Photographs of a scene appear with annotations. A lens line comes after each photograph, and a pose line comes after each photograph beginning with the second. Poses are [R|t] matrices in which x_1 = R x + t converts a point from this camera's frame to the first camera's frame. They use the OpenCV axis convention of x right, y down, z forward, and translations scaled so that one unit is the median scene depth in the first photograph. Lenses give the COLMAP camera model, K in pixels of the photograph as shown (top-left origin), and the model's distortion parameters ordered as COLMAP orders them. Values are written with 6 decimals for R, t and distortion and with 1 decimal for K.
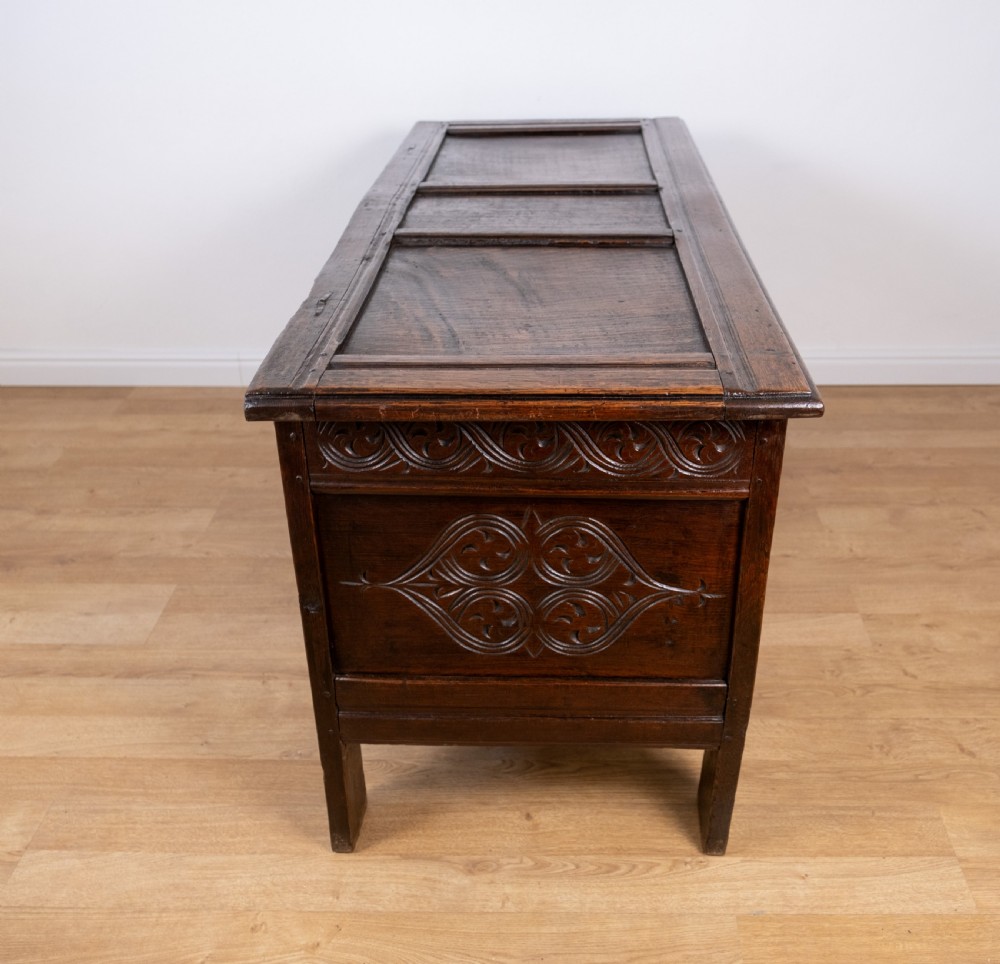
lens RADIAL K [[1015.4, 0, 496.5], [0, 1015.4, 474.3], [0, 0, 1]] dist [-0.002390, 0.000000]
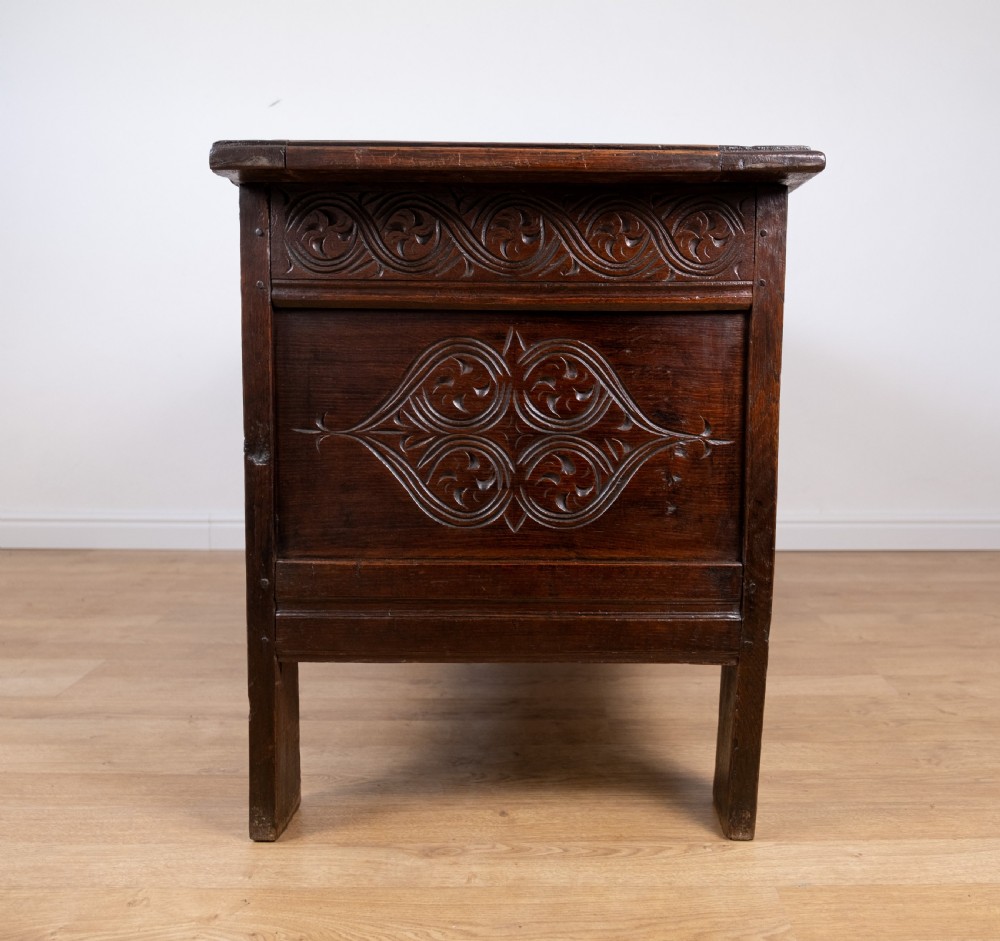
lens RADIAL K [[994.7, 0, 505.5], [0, 994.7, 473.7], [0, 0, 1]] dist [-0.008251, 0.000000]
pose [[0.999276, 0.028177, 0.025581, 0.006709], [-0.016336, 0.924687, -0.380377, 0.437341], [-0.034372, 0.379684, 0.924478, 0.204985]]
